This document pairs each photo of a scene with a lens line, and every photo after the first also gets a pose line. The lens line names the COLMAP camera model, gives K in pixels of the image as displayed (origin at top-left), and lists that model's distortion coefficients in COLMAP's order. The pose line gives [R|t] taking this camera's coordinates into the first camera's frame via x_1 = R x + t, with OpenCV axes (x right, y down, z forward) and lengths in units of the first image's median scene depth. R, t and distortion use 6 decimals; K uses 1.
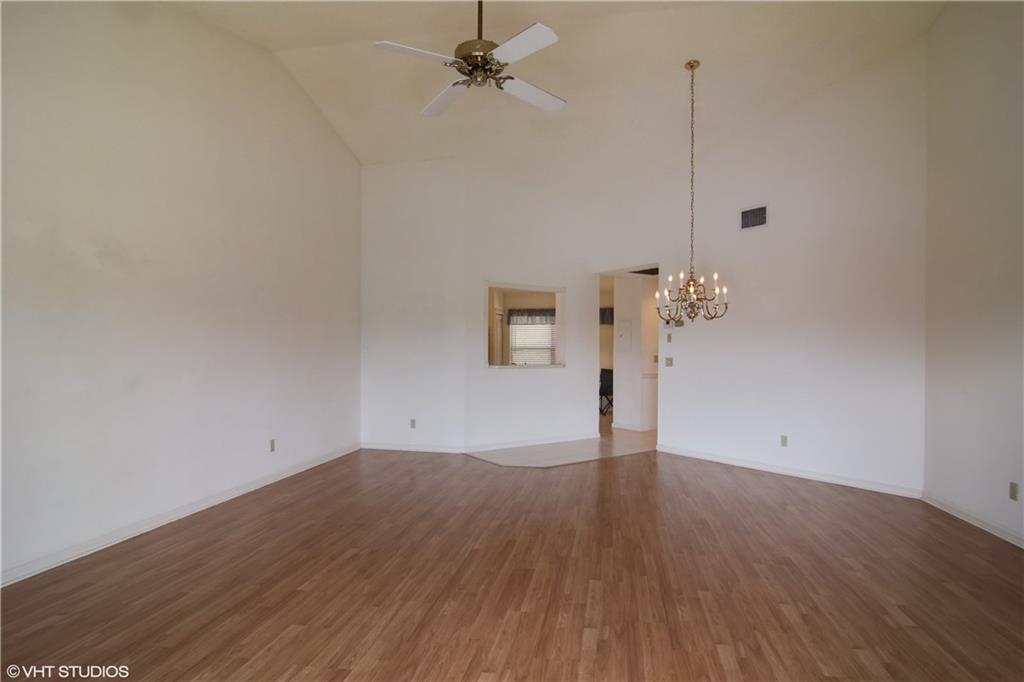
lens RADIAL K [[559.4, 0, 512.0], [0, 559.4, 341.0], [0, 0, 1]] dist [-0.009079, 0.000517]
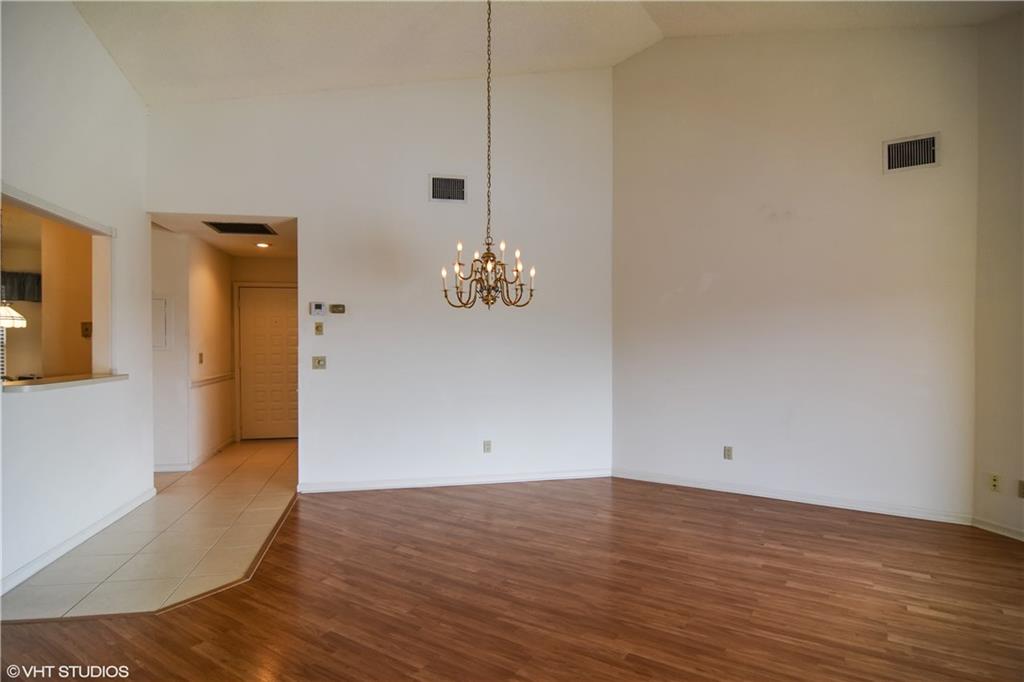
lens RADIAL K [[559.4, 0, 512.0], [0, 559.4, 341.0], [0, 0, 1]] dist [-0.009079, 0.000517]
pose [[0.393344, -0.005381, 0.919376, -0.366338], [-0.011333, 0.999879, 0.010701, -0.000408], [-0.919321, -0.014628, 0.393235, 0.678847]]
